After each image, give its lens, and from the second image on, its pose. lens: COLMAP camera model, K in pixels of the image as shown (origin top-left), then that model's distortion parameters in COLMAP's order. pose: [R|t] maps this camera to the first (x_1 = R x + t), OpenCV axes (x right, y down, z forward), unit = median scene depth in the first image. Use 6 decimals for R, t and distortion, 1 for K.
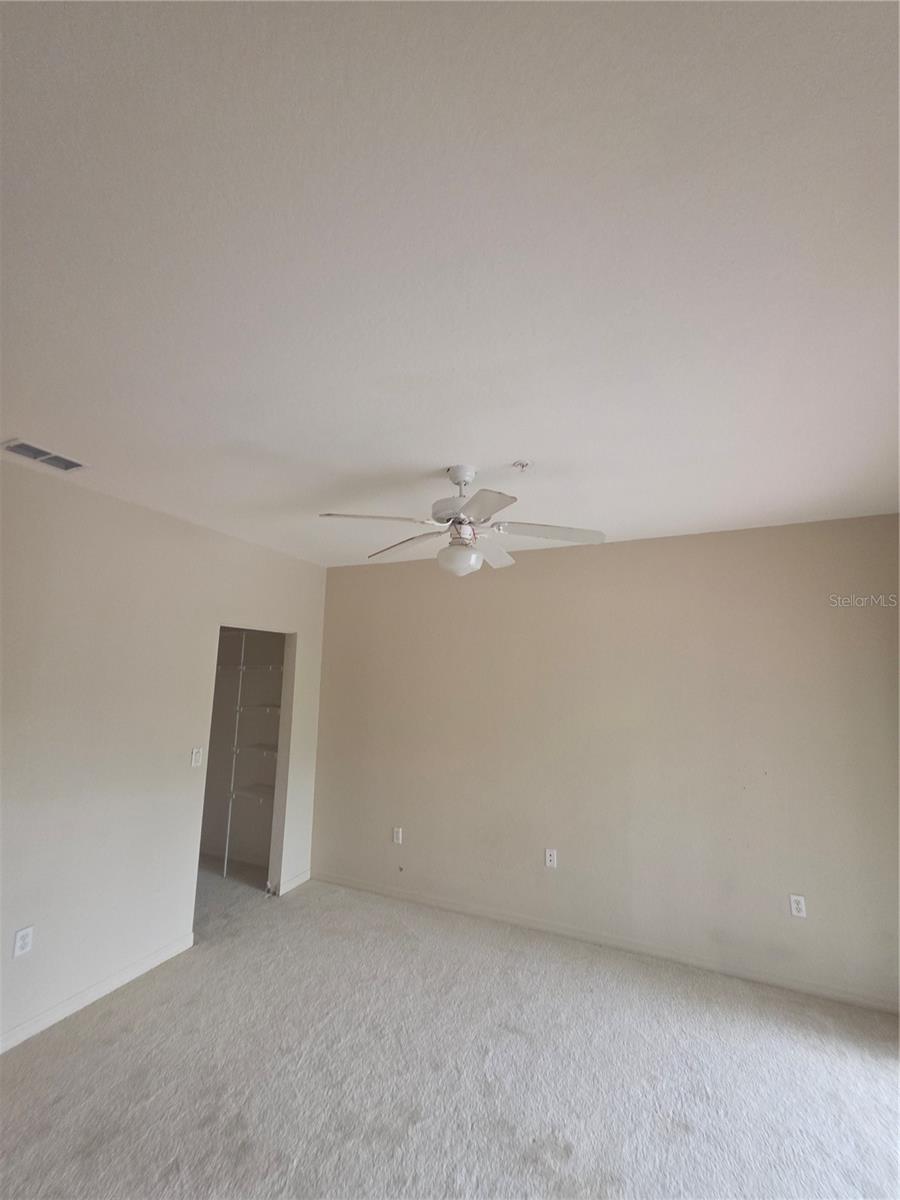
lens RADIAL K [[481.0, 0, 450.0], [0, 481.0, 598.6], [0, 0, 1]] dist [0.003378, -0.000441]
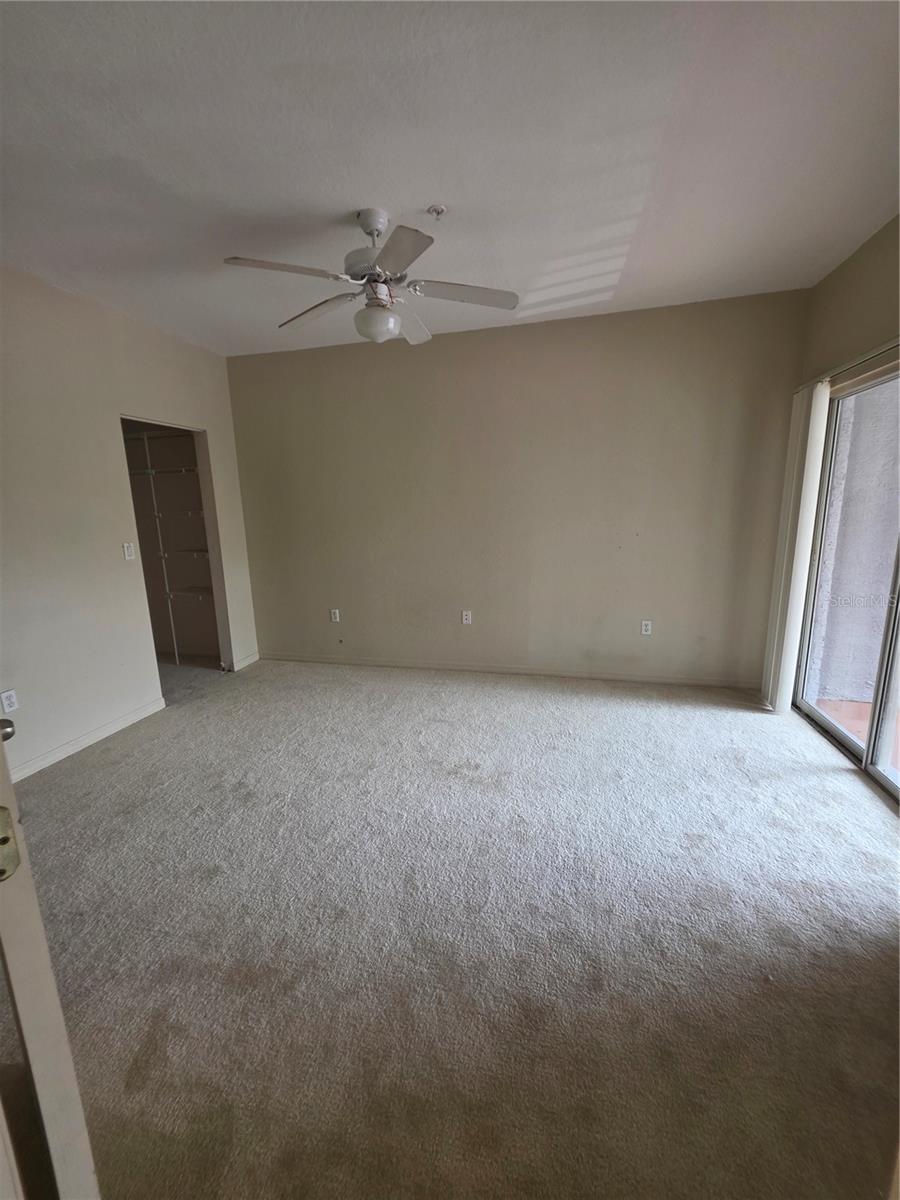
lens RADIAL K [[481.0, 0, 450.2], [0, 481.0, 600.2], [0, 0, 1]] dist [0.003378, -0.000441]
pose [[0.985042, -0.070115, 0.157404, -0.027373], [0.011217, 0.937626, 0.347465, 0.105843], [-0.171948, -0.340502, 0.924387, -0.139236]]
